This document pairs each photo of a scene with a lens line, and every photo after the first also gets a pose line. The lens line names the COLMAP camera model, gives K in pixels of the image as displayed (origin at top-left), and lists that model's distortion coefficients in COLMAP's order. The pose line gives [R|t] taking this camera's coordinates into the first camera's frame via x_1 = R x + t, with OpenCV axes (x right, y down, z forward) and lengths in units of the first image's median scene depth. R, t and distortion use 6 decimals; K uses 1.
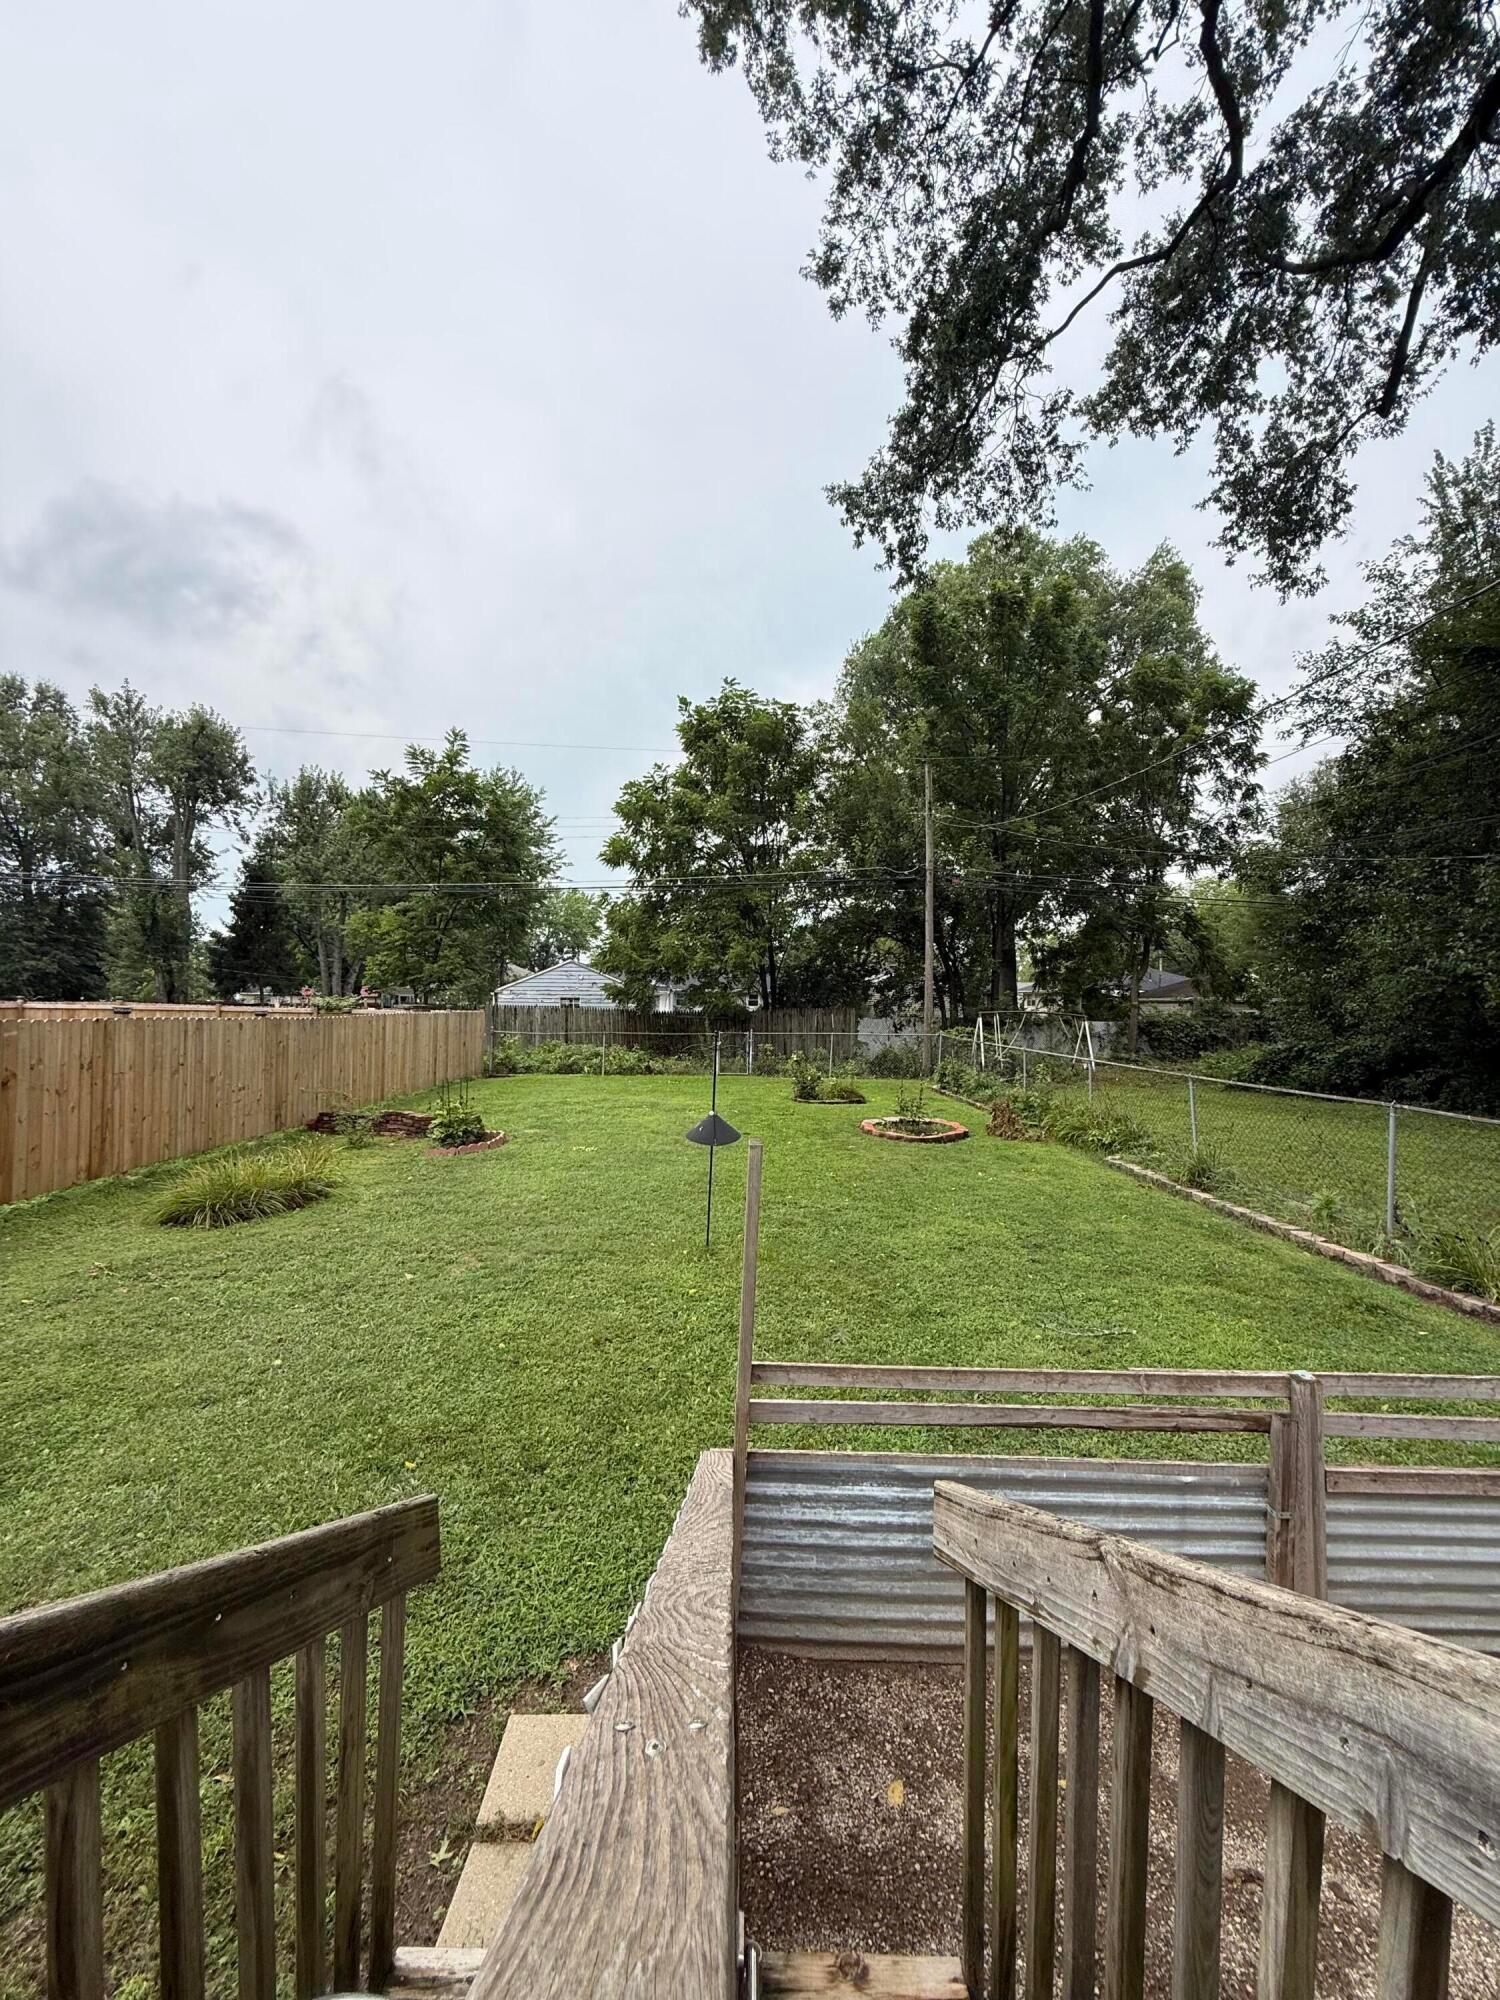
lens RADIAL K [[811.6, 0, 750.0], [0, 811.6, 1000.0], [0, 0, 1]] dist [0.001080, 0.000104]
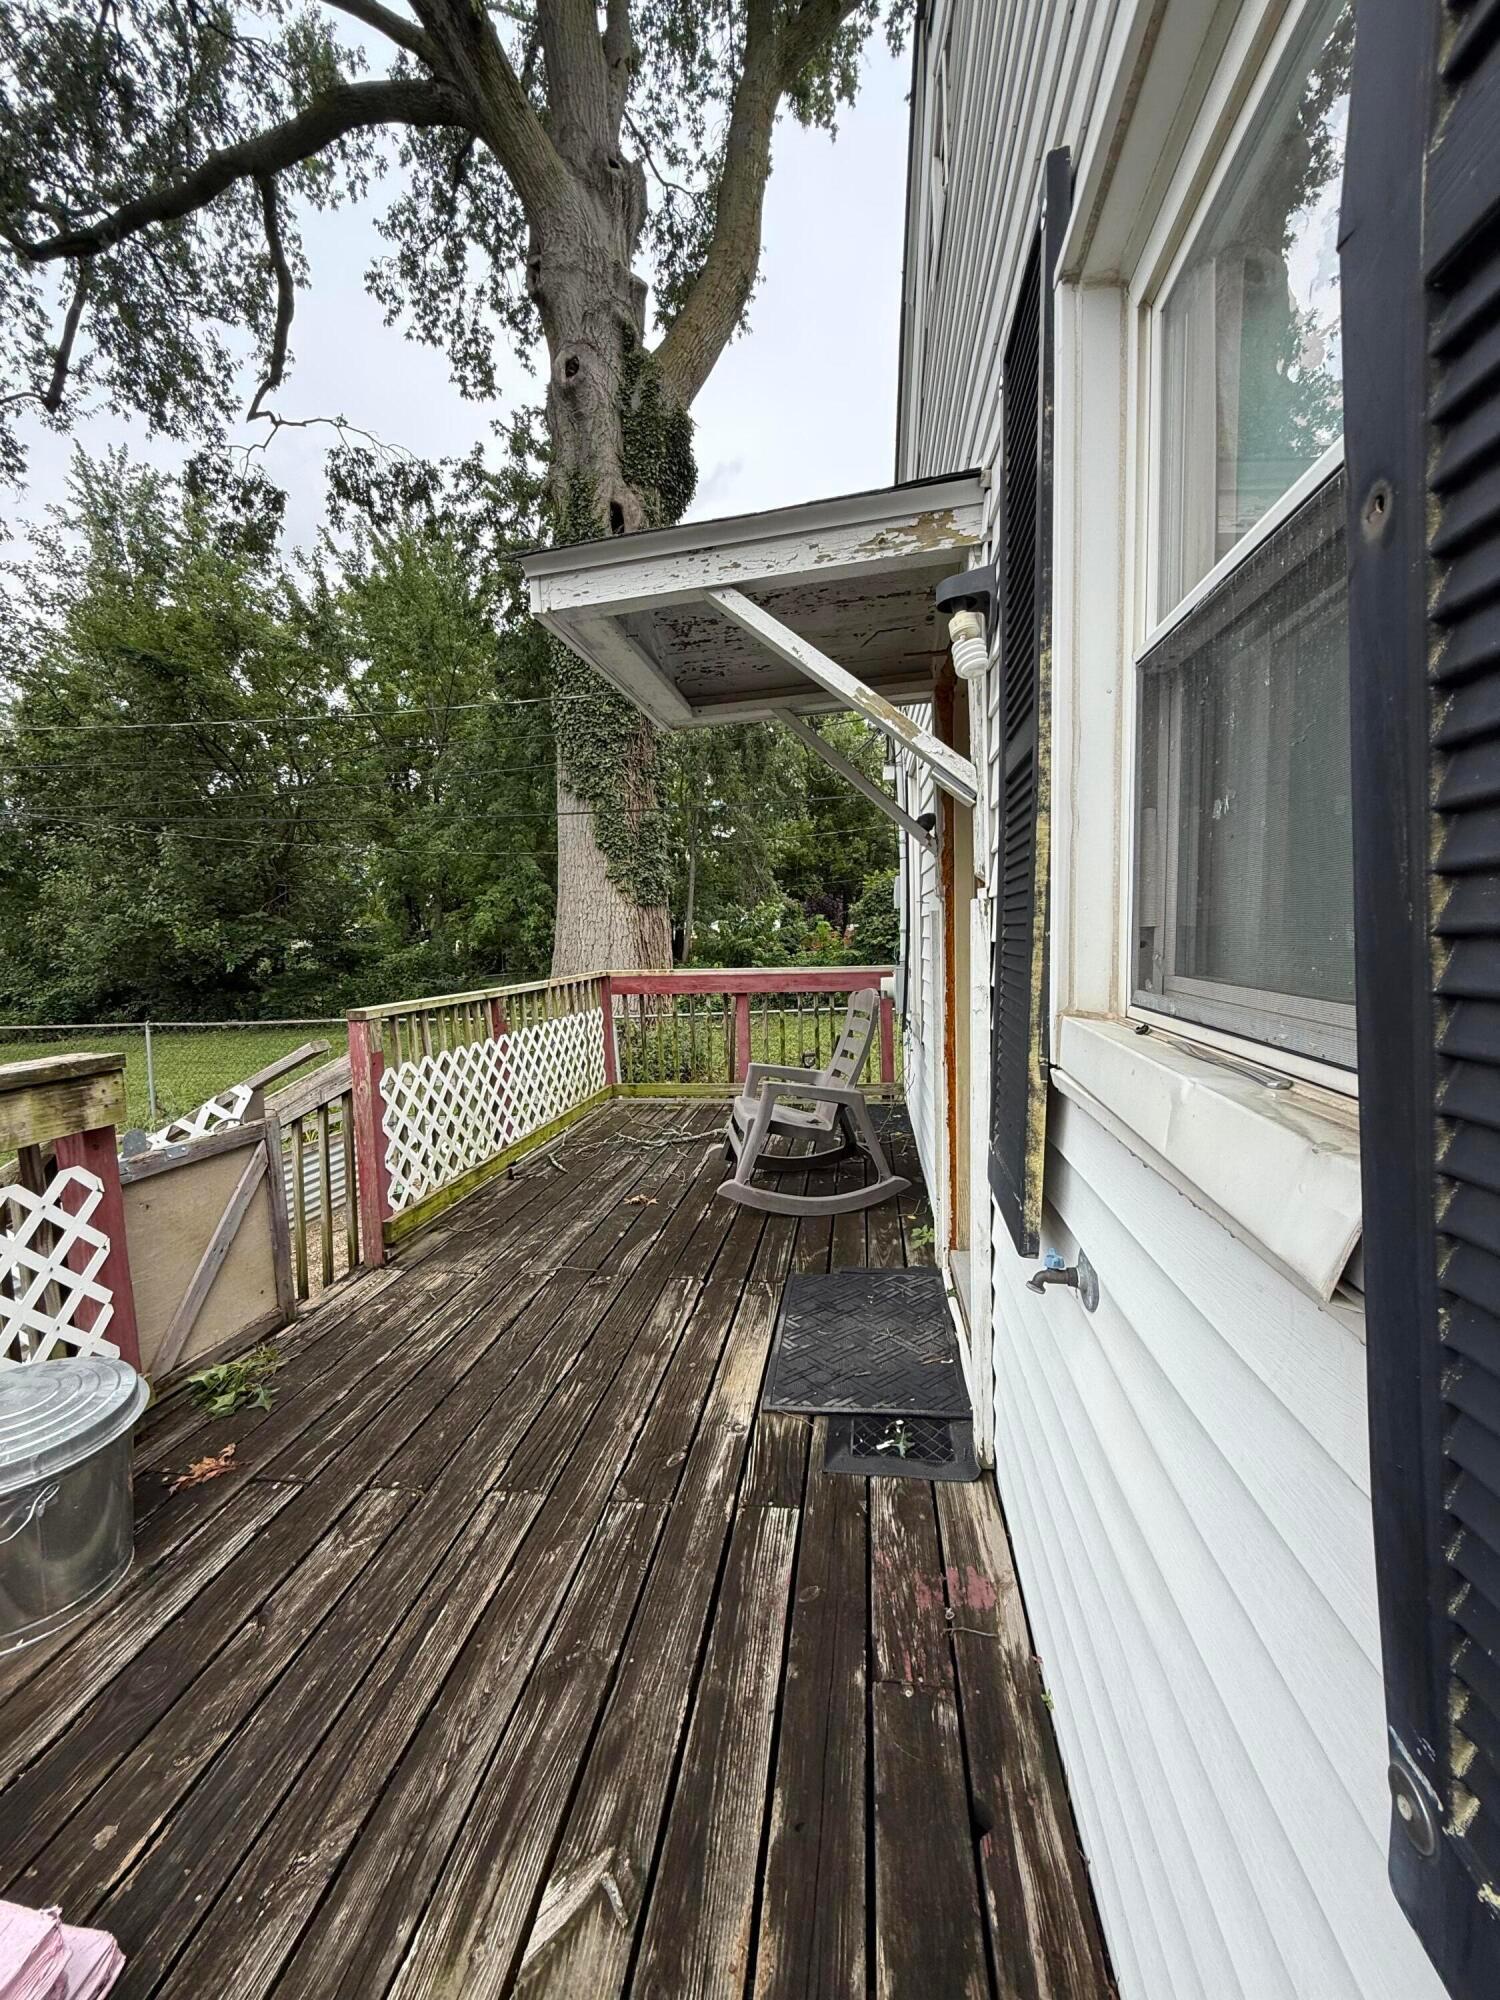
lens RADIAL K [[811.6, 0, 750.0], [0, 811.6, 1000.0], [0, 0, 1]] dist [0.001080, 0.000104]
pose [[0.182326, -0.088041, 0.979289, -0.157481], [0.022268, 0.996097, 0.085406, 0.000727], [-0.982986, 0.006236, 0.183575, -0.102133]]
